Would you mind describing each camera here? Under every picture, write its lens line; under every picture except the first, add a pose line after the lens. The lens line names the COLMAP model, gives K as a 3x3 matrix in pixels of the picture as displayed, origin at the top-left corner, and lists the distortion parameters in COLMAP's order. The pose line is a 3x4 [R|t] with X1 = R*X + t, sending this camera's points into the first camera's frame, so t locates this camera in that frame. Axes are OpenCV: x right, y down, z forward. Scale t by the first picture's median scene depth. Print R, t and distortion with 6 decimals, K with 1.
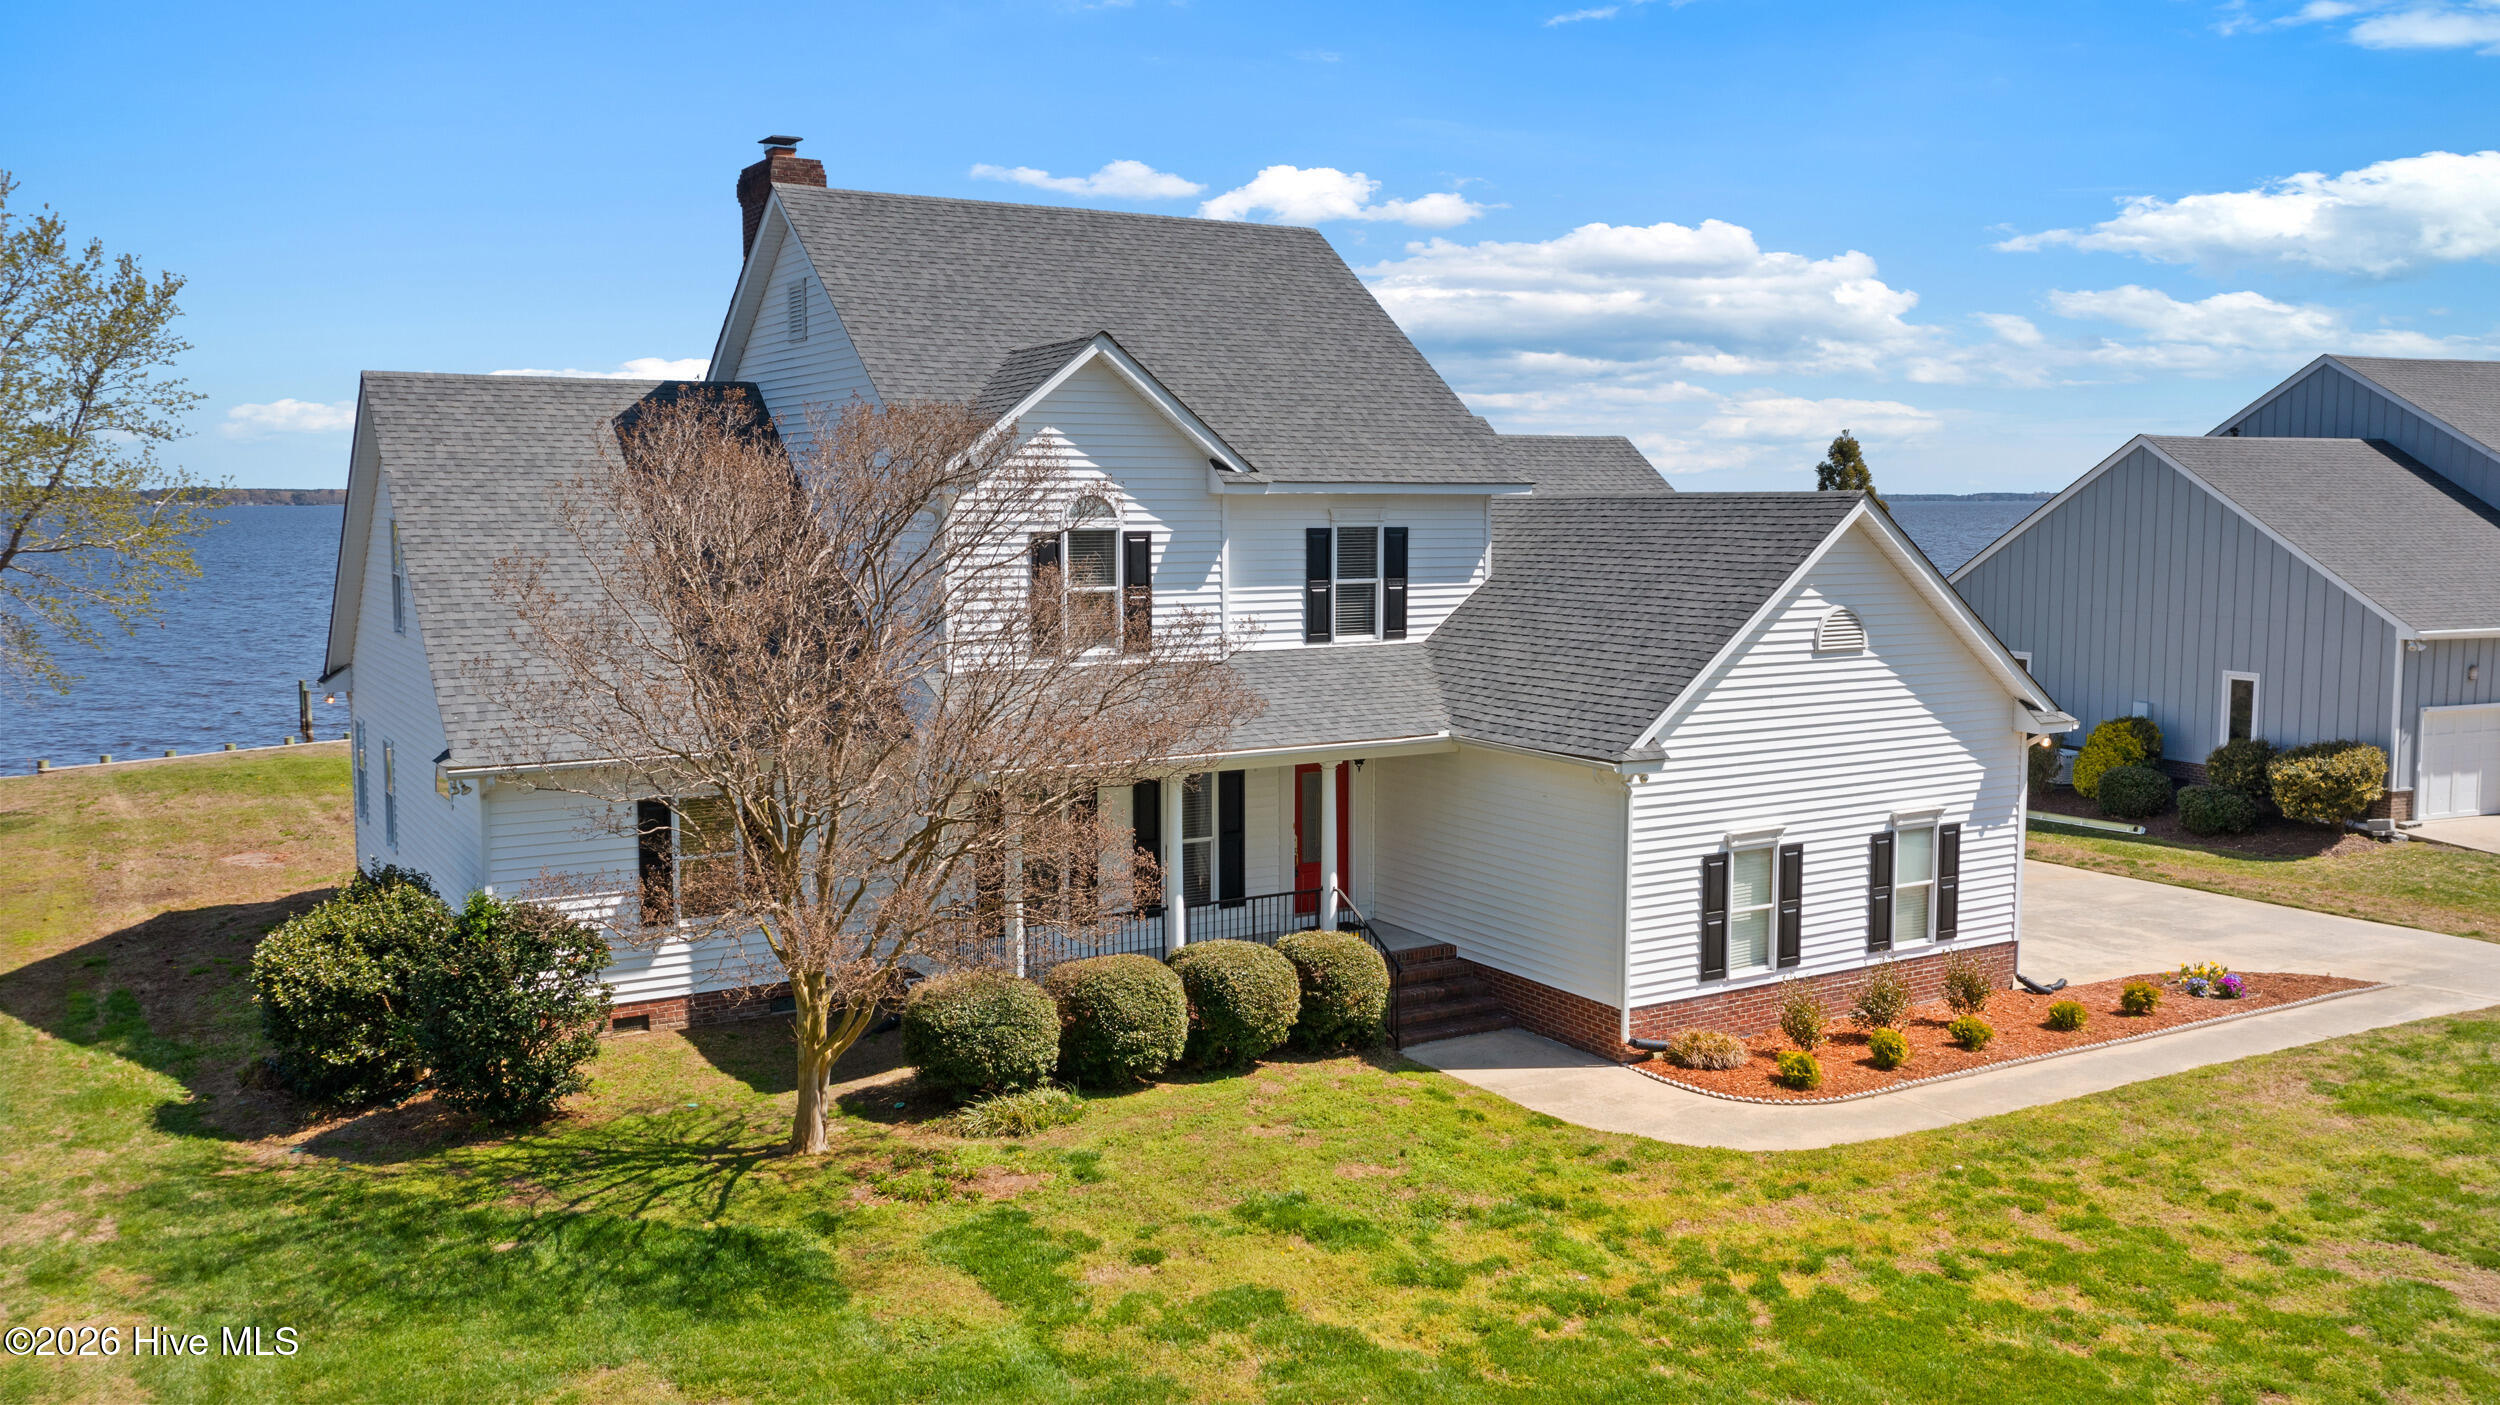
lens RADIAL K [[1975.3, 0, 1250.0], [0, 1975.3, 702.5], [0, 0, 1]] dist [0.001031, 0.002633]
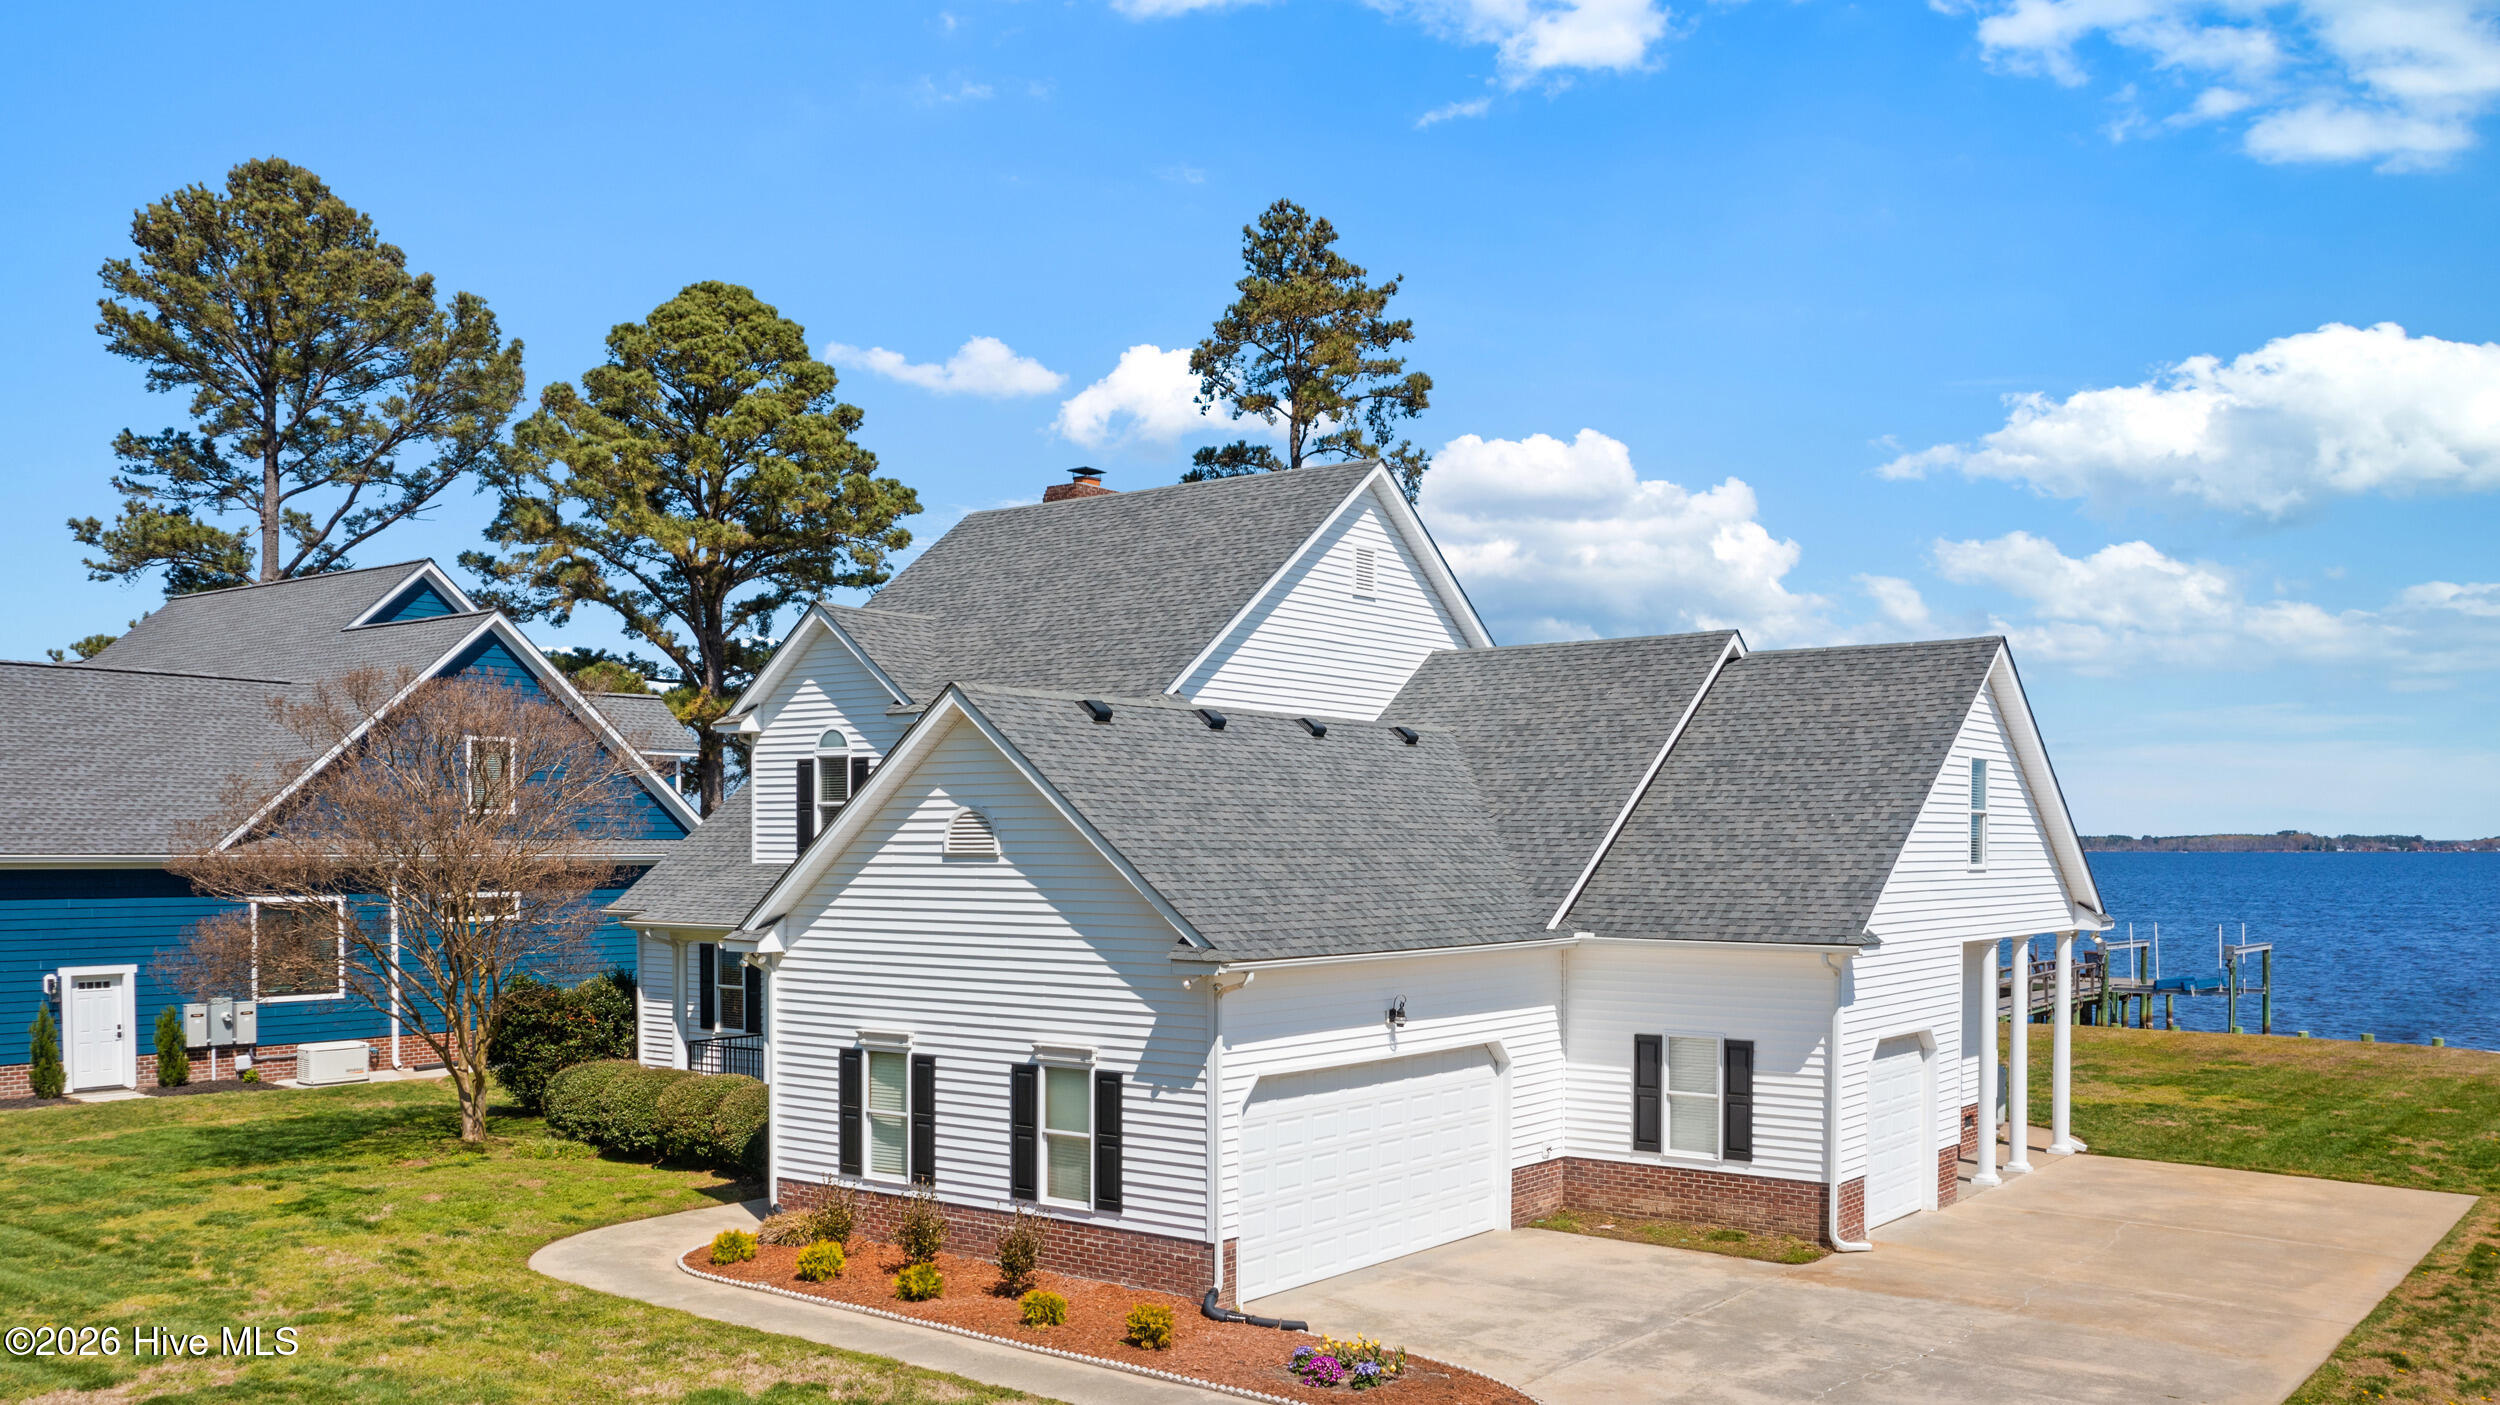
lens RADIAL K [[2020.8, 0, 1247.2], [0, 2020.8, 905.8], [0, 0, 1]] dist [0.002195, 0.000851]
pose [[0.371647, 0.030143, -0.927885, 1.242883], [-0.096968, 0.995266, -0.006507, -0.009164], [0.923296, 0.092394, 0.372810, 0.774242]]
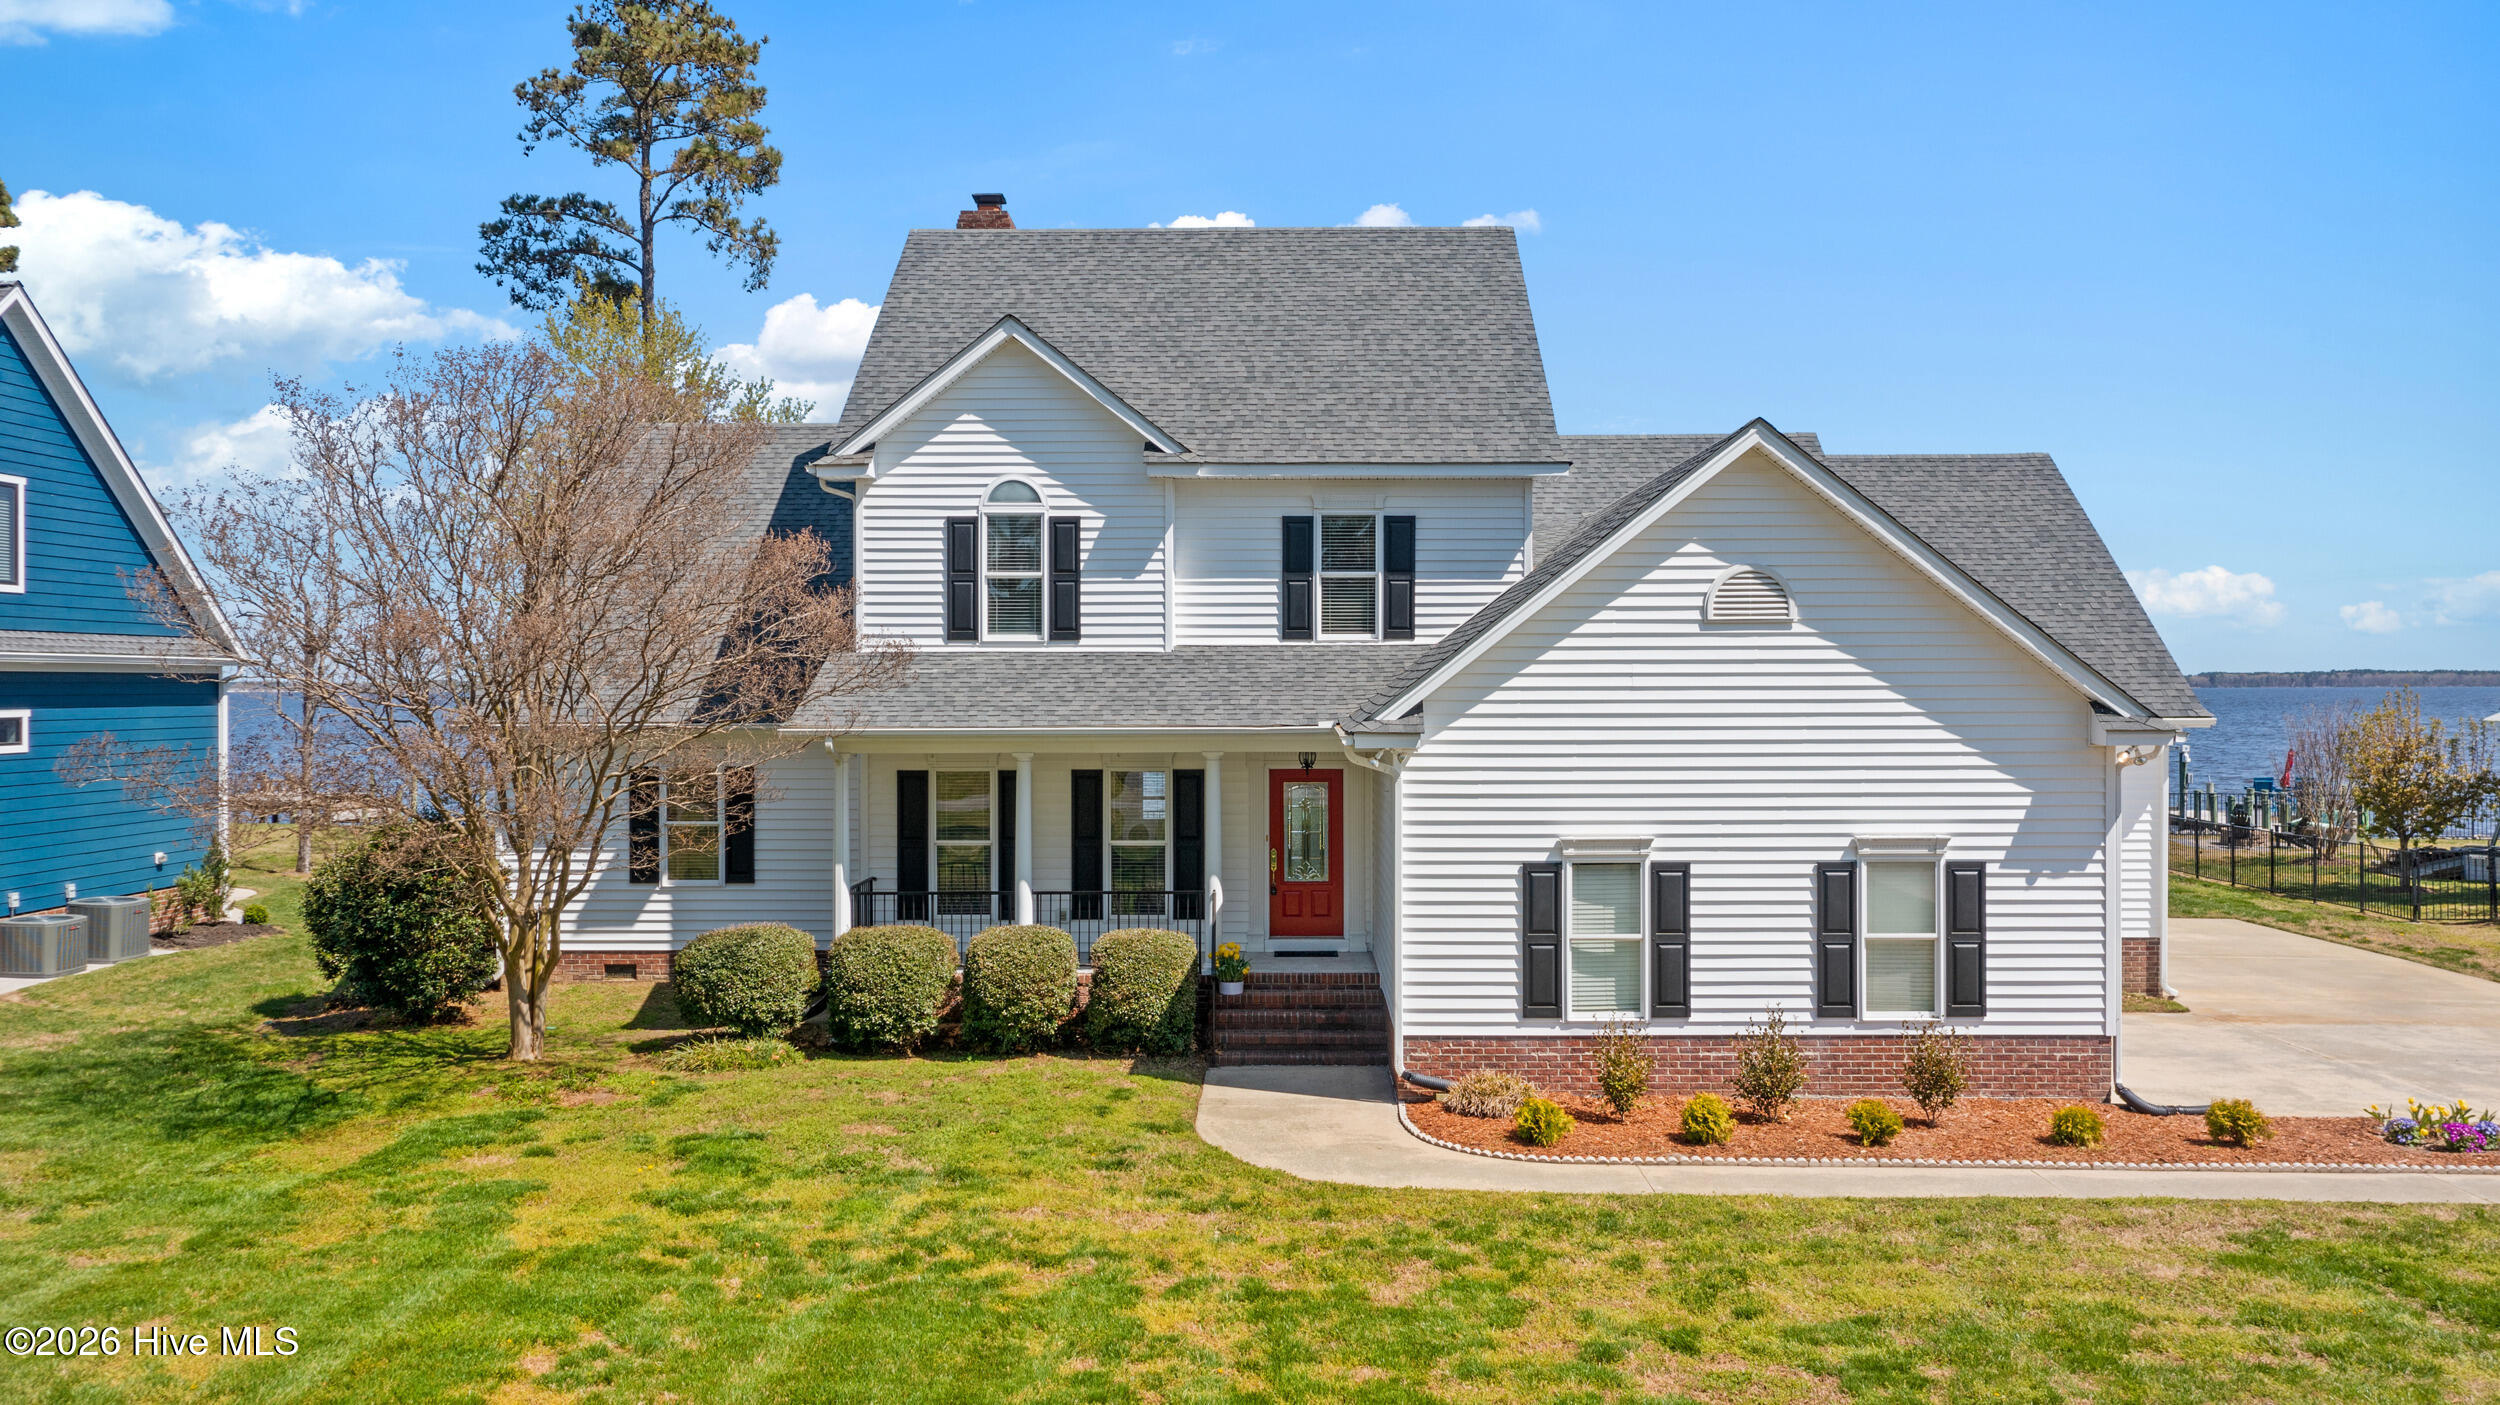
lens RADIAL K [[1996.0, 0, 1250.0], [0, 1996.0, 702.5], [0, 0, 1]] dist [0.000176, 0.001061]
pose [[0.848075, 0.003171, -0.529867, 0.558516], [-0.052525, 0.995560, -0.078110, 0.079647], [0.527266, 0.094074, 0.844476, 0.223085]]
